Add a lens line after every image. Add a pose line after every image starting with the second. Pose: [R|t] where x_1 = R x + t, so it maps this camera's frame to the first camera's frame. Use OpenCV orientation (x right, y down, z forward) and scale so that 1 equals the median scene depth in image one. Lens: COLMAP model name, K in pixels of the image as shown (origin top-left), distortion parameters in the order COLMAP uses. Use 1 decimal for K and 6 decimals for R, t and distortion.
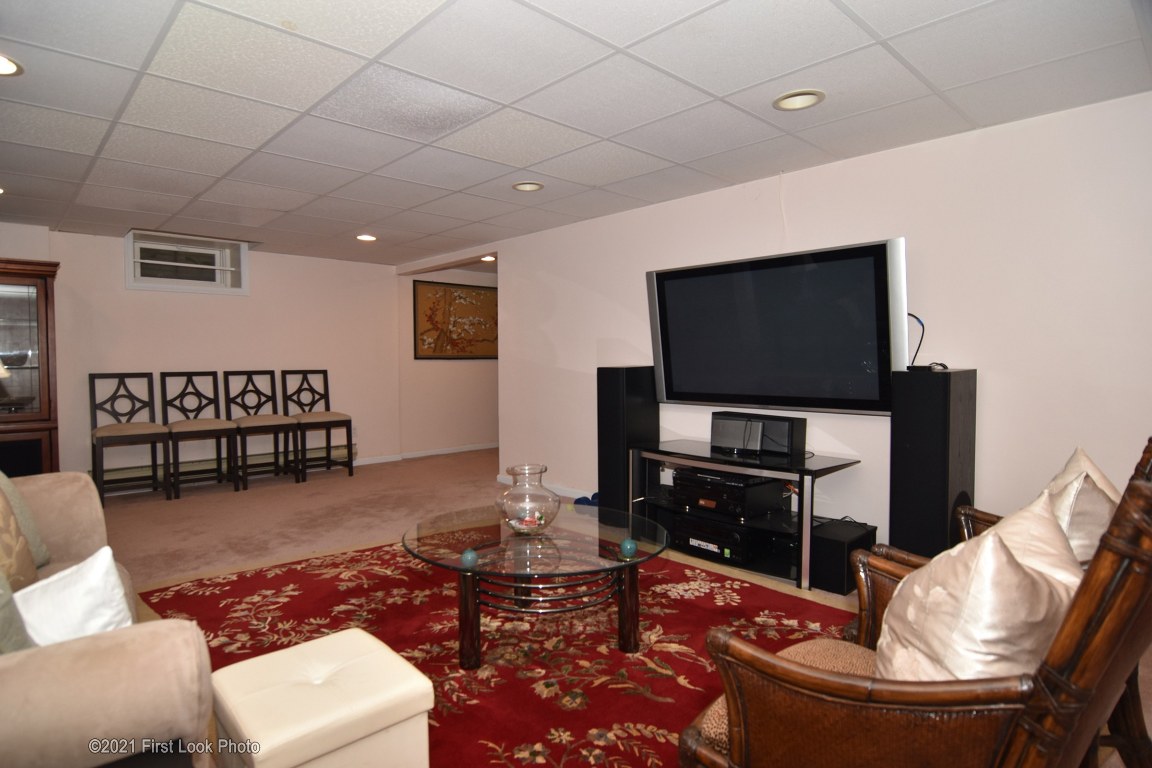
lens RADIAL K [[585.0, 0, 606.6], [0, 585.0, 382.5], [0, 0, 1]] dist [-0.000077, -0.000218]
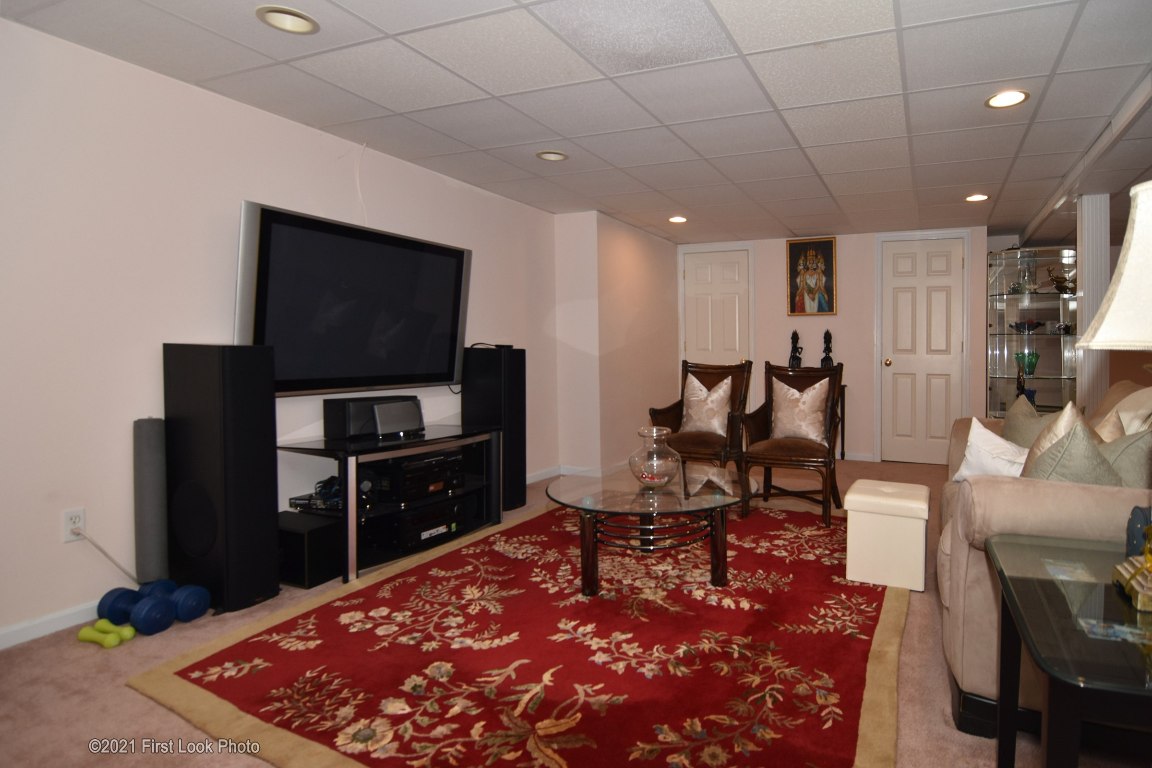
lens RADIAL K [[720.3, 0, 600.0], [0, 720.3, 364.8], [0, 0, 1]] dist [-0.004771, -0.002184]
pose [[-0.316257, -0.016603, 0.948528, -1.031295], [0.036847, 0.998877, 0.029769, -0.018891], [-0.947958, 0.044365, -0.315290, 1.108878]]
